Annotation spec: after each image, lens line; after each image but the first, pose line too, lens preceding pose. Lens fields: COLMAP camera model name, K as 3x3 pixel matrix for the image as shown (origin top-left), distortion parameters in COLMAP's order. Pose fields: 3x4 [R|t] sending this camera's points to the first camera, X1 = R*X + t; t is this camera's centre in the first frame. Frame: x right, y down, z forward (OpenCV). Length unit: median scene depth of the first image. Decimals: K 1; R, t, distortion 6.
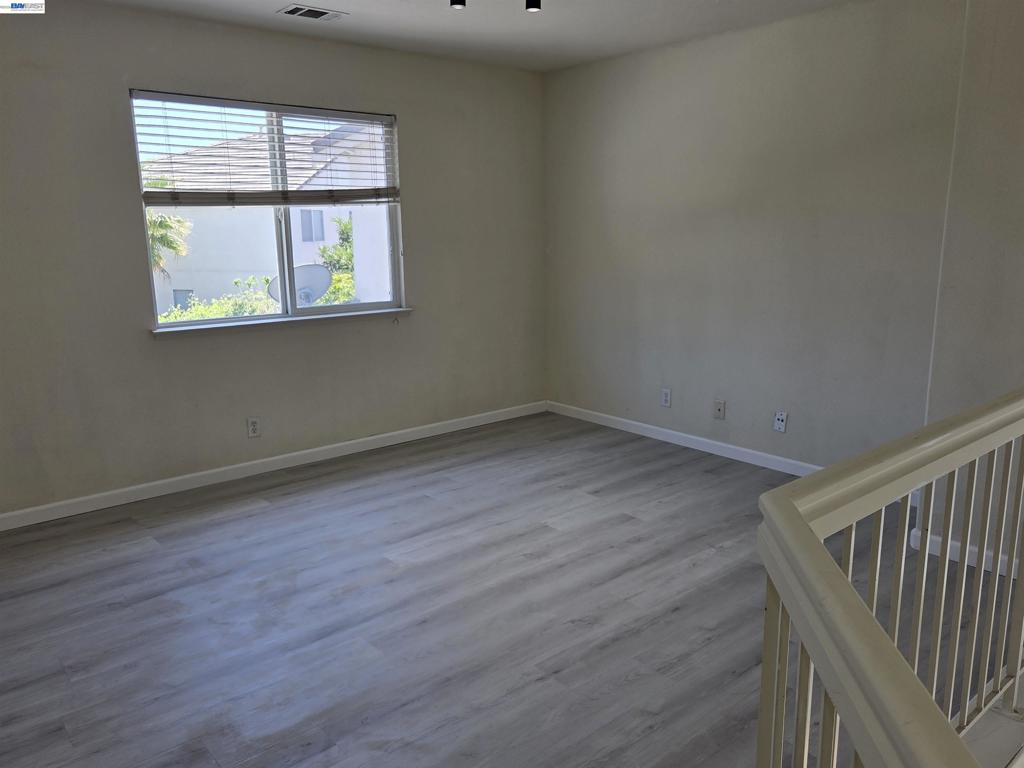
lens RADIAL K [[774.1, 0, 506.6], [0, 774.1, 381.5], [0, 0, 1]] dist [0.062806, -0.040962]
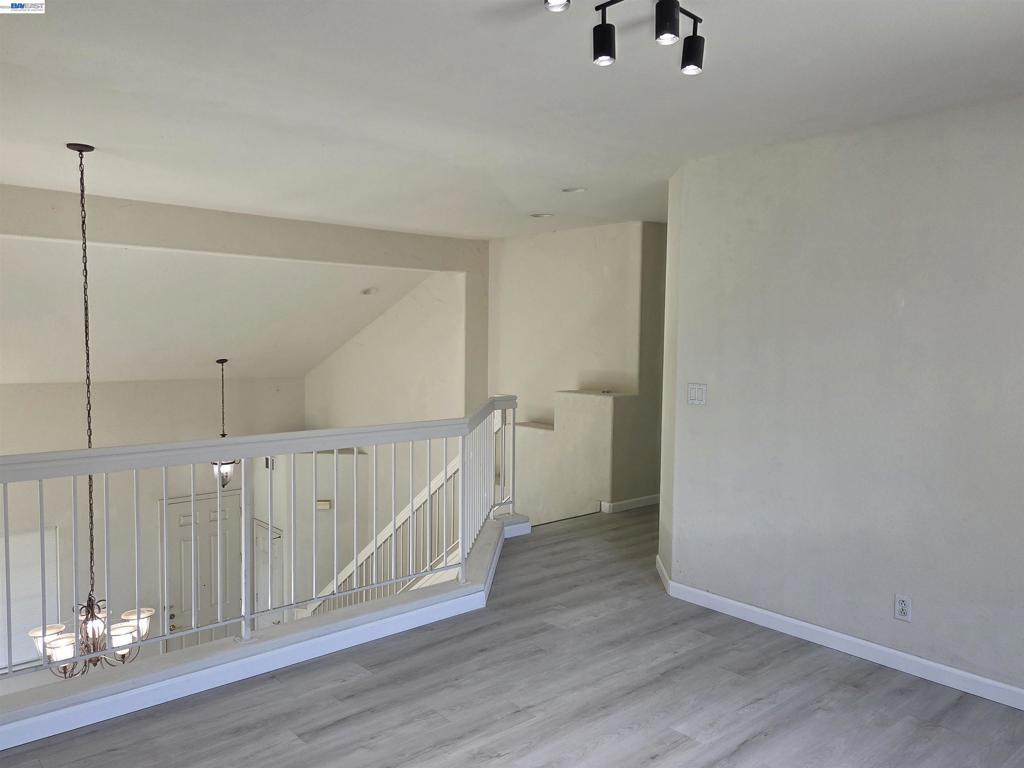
lens RADIAL K [[774.1, 0, 513.3], [0, 774.1, 386.6], [0, 0, 1]] dist [0.062806, -0.040962]
pose [[-0.999335, 0.004785, -0.036147, 0.101826], [-0.004934, 0.964489, 0.264077, -0.401596], [0.036127, 0.264080, -0.963824, 1.857963]]
